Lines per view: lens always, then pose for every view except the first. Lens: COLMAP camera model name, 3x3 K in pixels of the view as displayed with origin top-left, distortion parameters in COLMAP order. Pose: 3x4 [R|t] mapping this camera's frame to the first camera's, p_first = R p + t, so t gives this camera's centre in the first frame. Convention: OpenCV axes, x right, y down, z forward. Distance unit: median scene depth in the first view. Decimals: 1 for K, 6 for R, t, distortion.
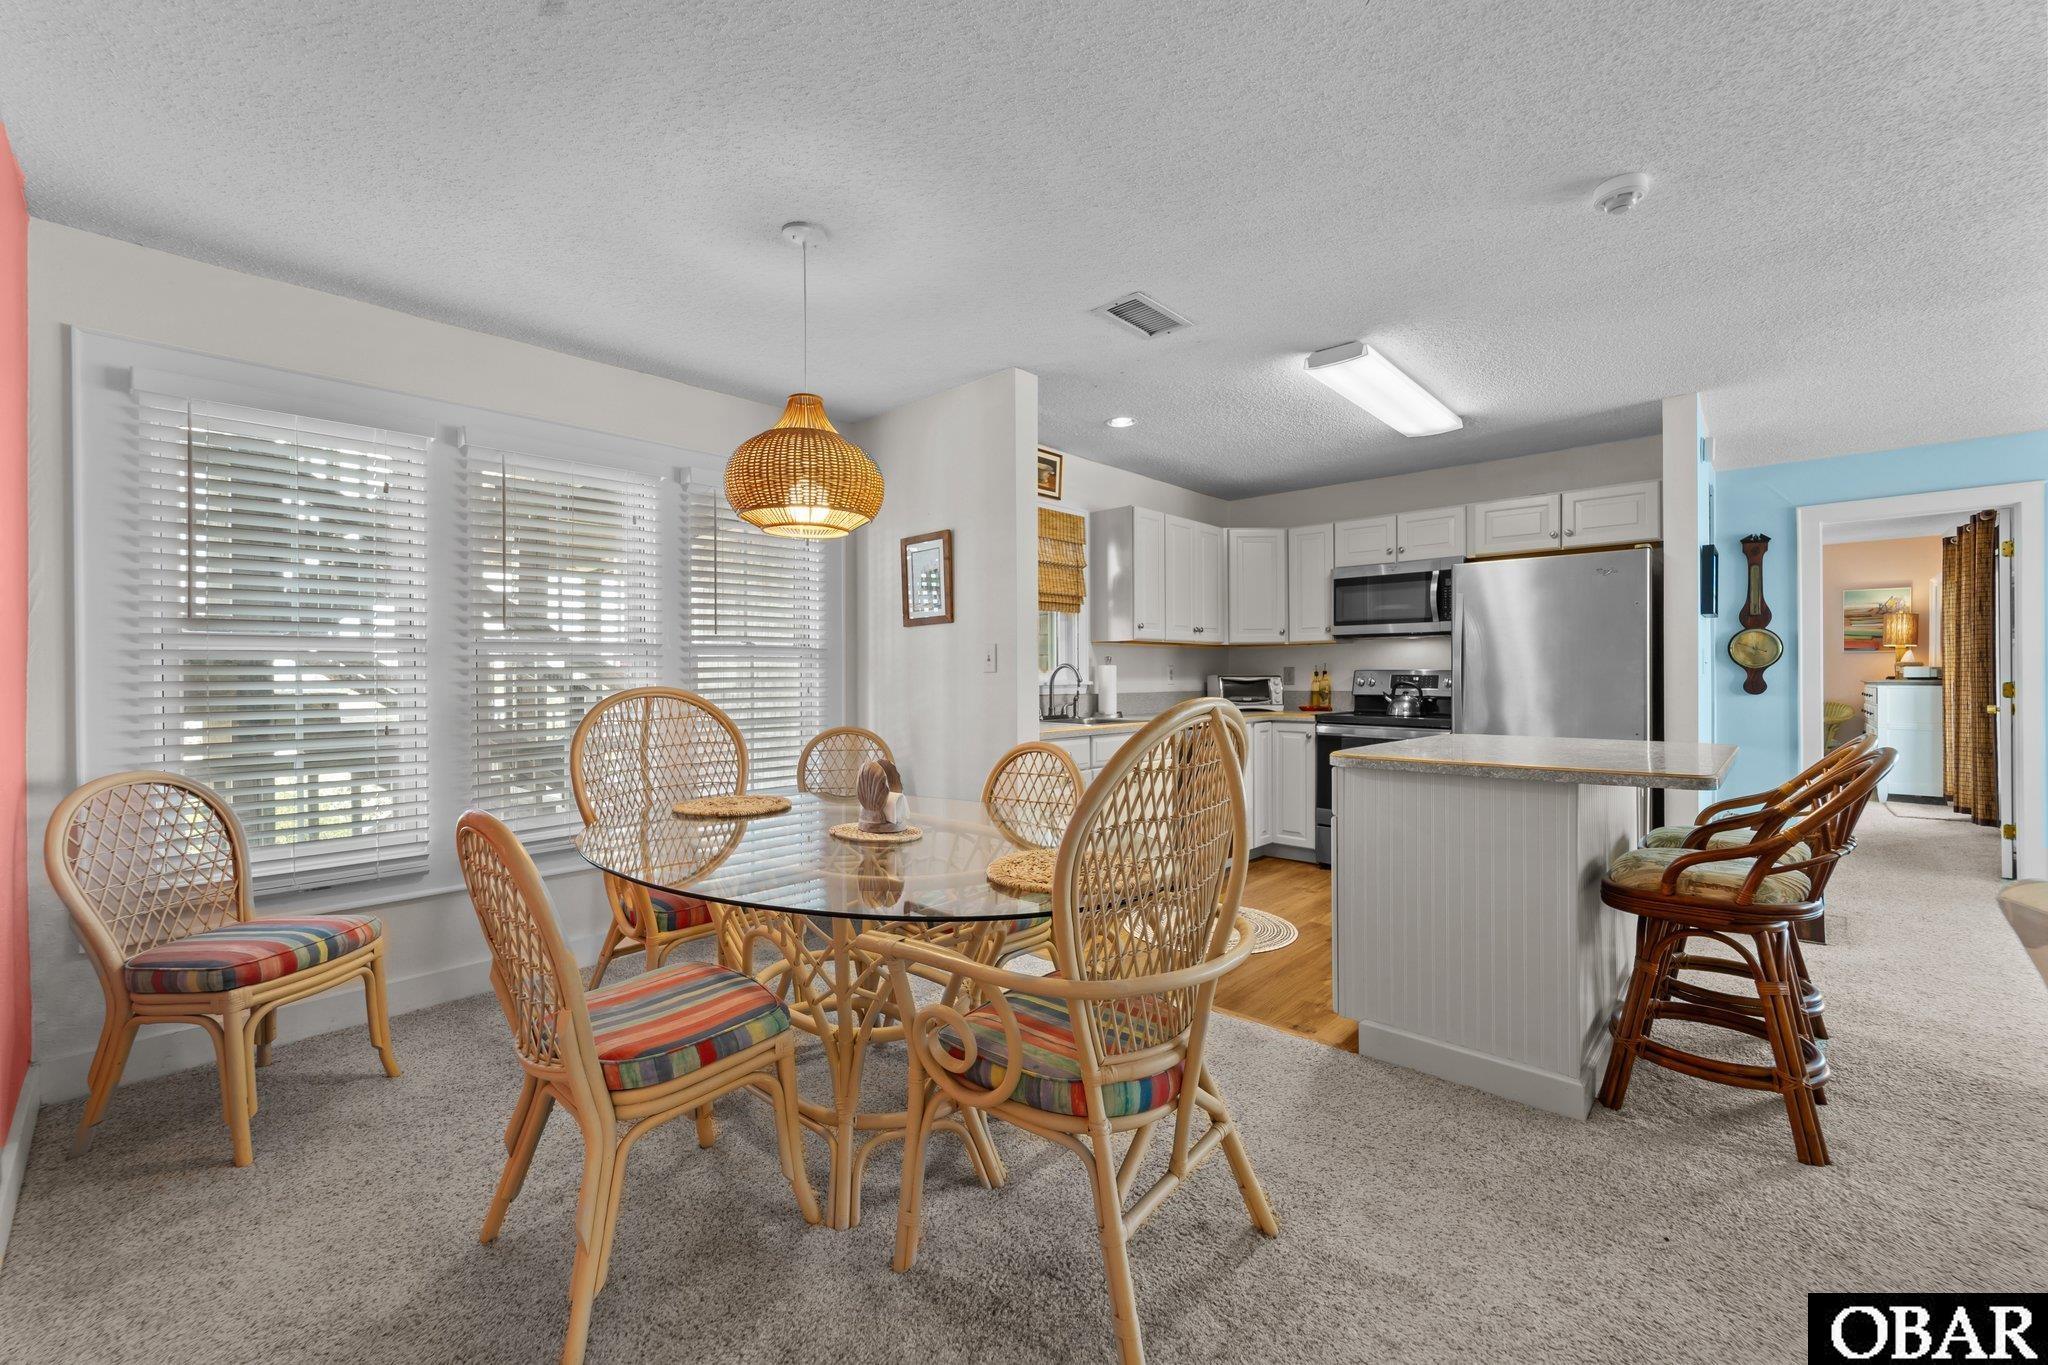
lens RADIAL K [[833.0, 0, 1020.0], [0, 833.0, 673.0], [0, 0, 1]] dist [0.004266, -0.002515]
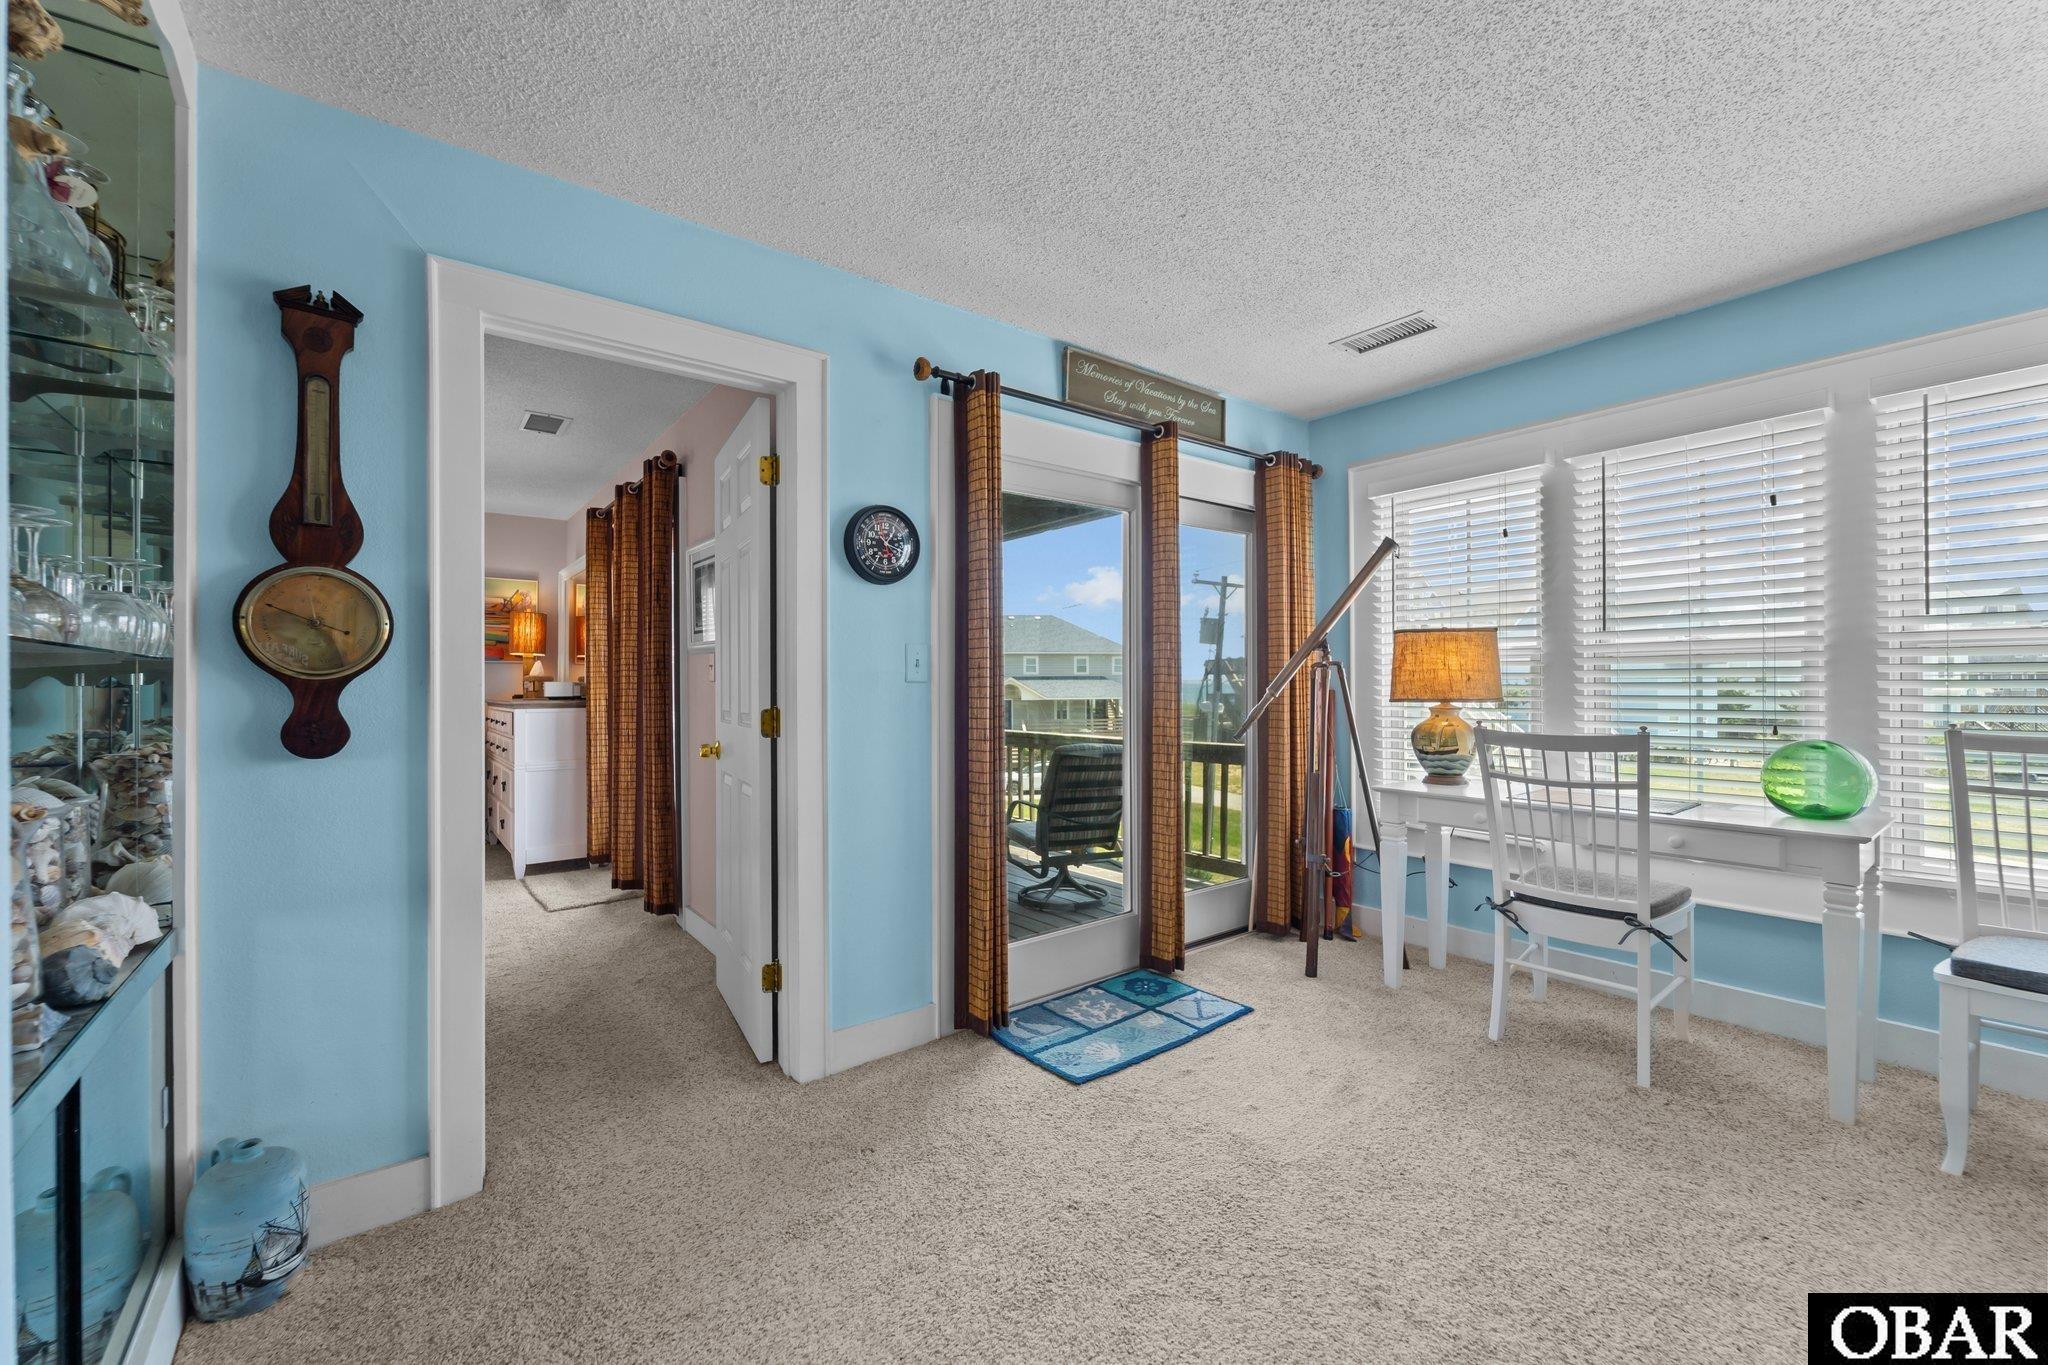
lens RADIAL K [[833.0, 0, 1041.3], [0, 833.0, 679.4], [0, 0, 1]] dist [0.004266, -0.002515]
pose [[0.157883, 0.009690, 0.987410, 0.590004], [0.002211, 0.999946, -0.010167, -0.002060], [-0.987455, 0.003789, 0.157853, 0.652533]]
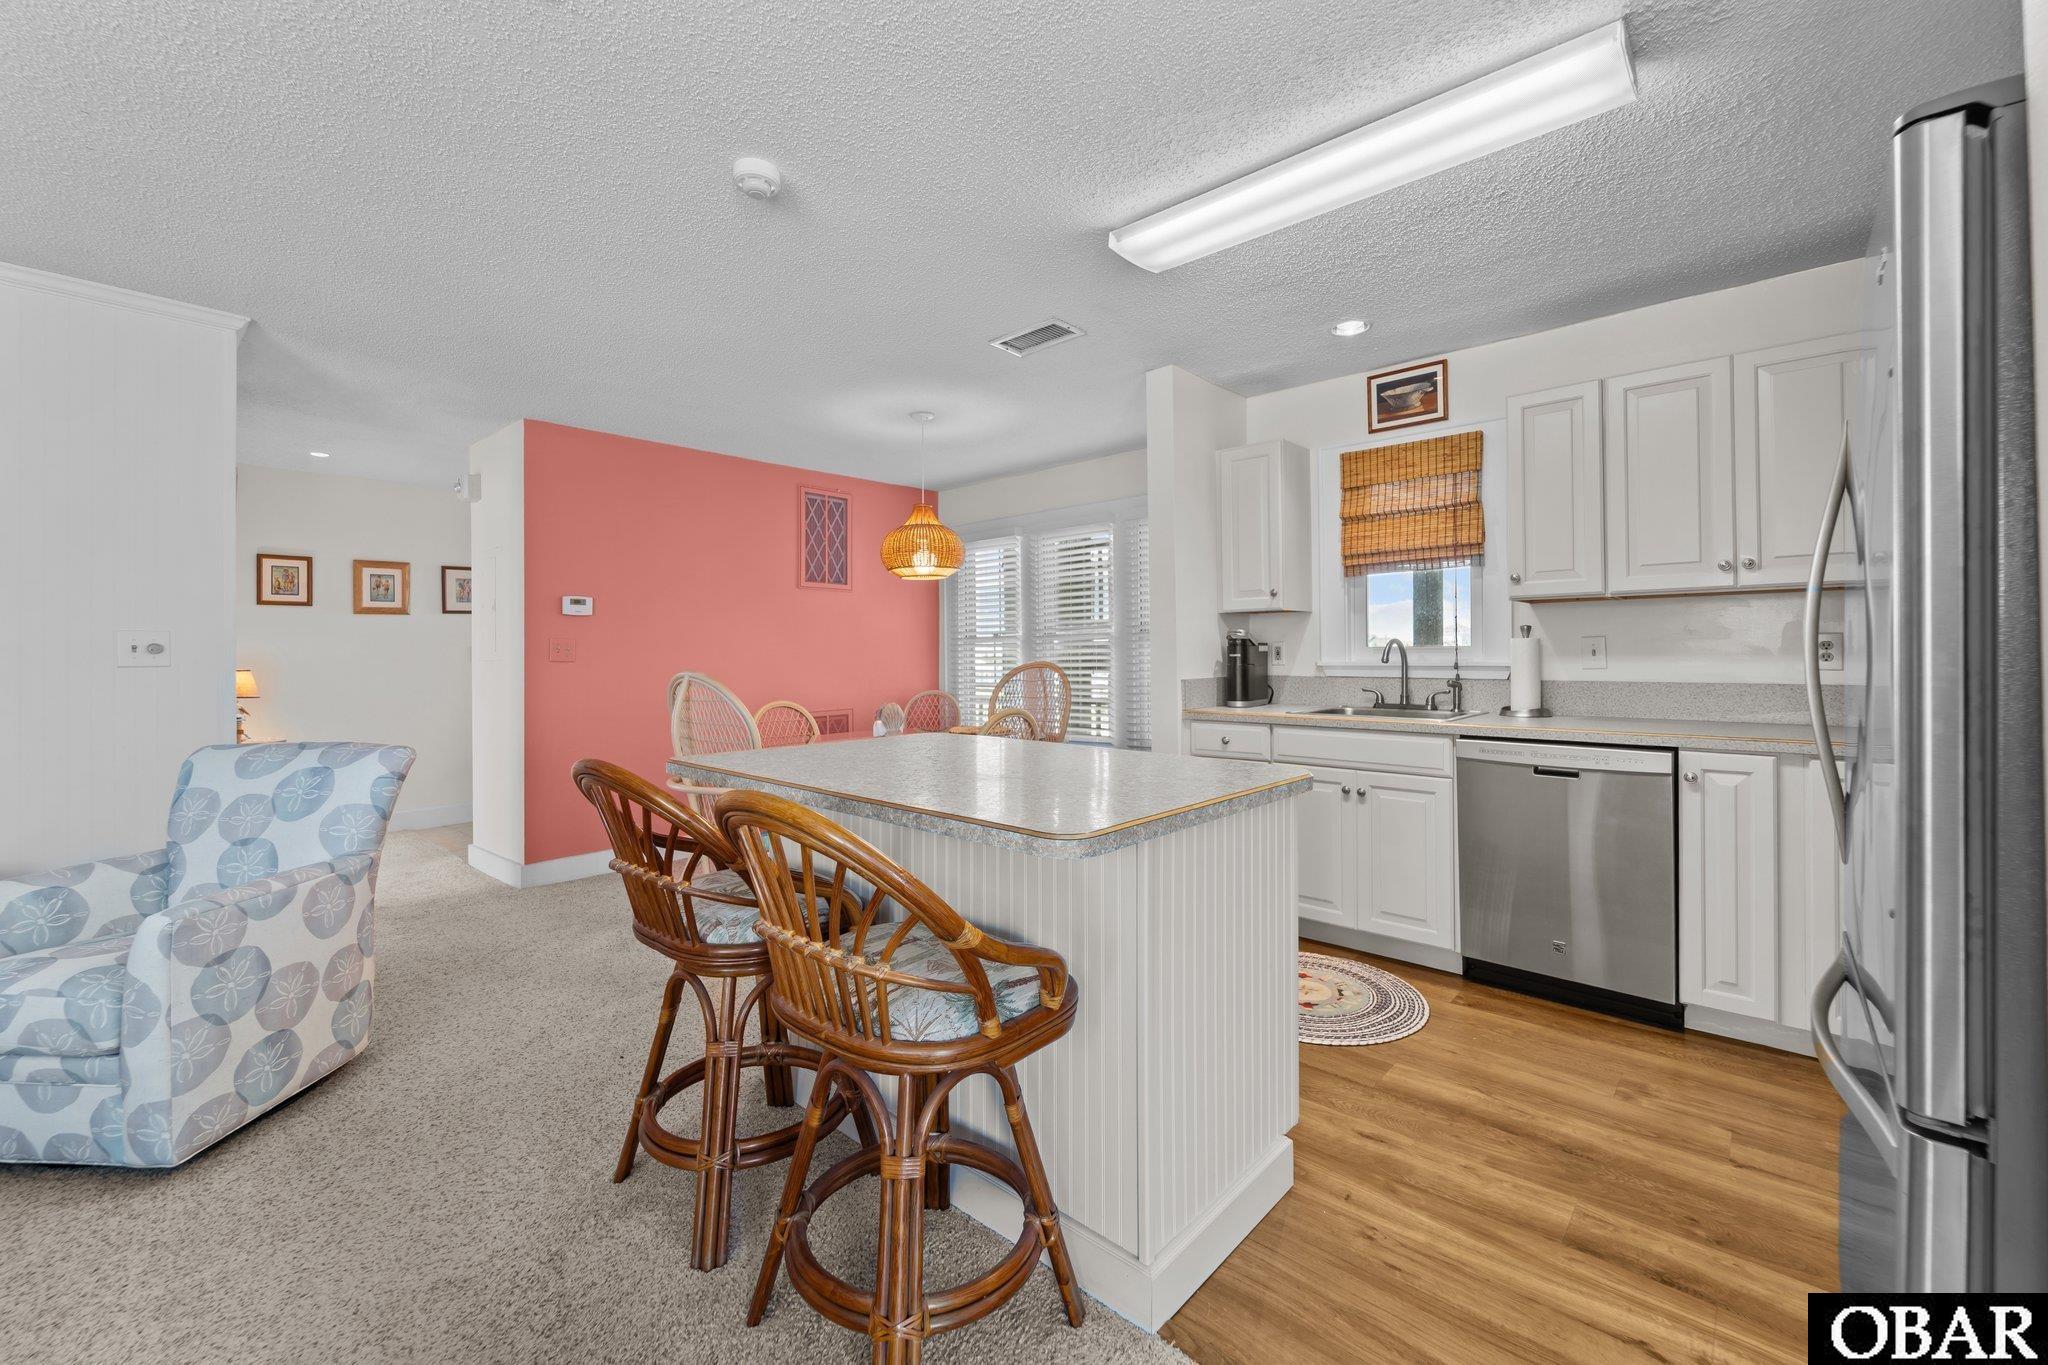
lens RADIAL K [[833.0, 0, 1022.3], [0, 833.0, 649.3], [0, 0, 1]] dist [0.004266, -0.002515]
pose [[0.009010, -0.000165, -0.999959, 0.729744], [0.011503, 0.999934, -0.000062, -0.004434], [0.999893, -0.011502, 0.009012, 0.557864]]
